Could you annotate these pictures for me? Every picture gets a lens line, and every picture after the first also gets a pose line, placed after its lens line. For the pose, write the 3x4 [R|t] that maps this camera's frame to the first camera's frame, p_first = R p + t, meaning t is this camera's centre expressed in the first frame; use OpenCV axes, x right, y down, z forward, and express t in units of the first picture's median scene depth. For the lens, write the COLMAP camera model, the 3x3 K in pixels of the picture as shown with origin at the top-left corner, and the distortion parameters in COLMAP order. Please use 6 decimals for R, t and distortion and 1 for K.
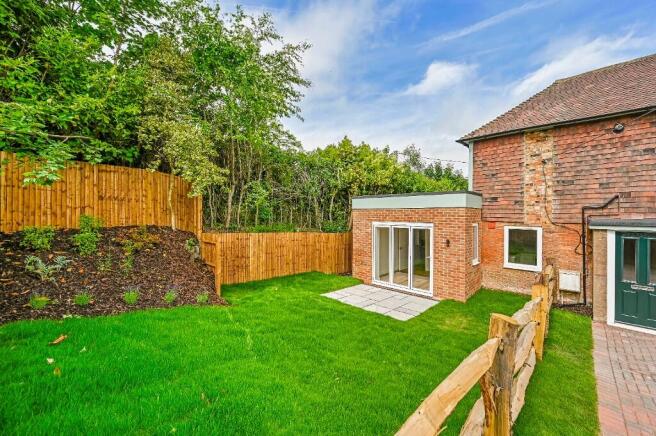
lens RADIAL K [[270.1, 0, 331.1], [0, 270.1, 215.1], [0, 0, 1]] dist [0.001914, 0.000168]
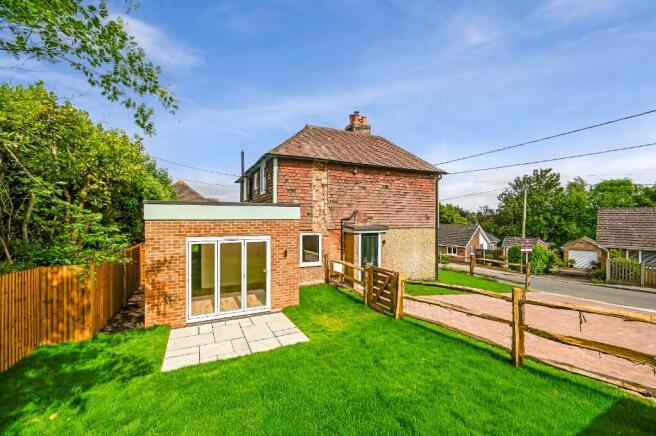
lens RADIAL K [[270.1, 0, 331.1], [0, 270.1, 215.1], [0, 0, 1]] dist [0.001914, 0.000168]
pose [[0.333959, -0.001871, 0.942586, -0.487670], [-0.001874, 0.999995, 0.002649, -0.047528], [-0.942586, -0.002651, 0.333953, 0.477234]]
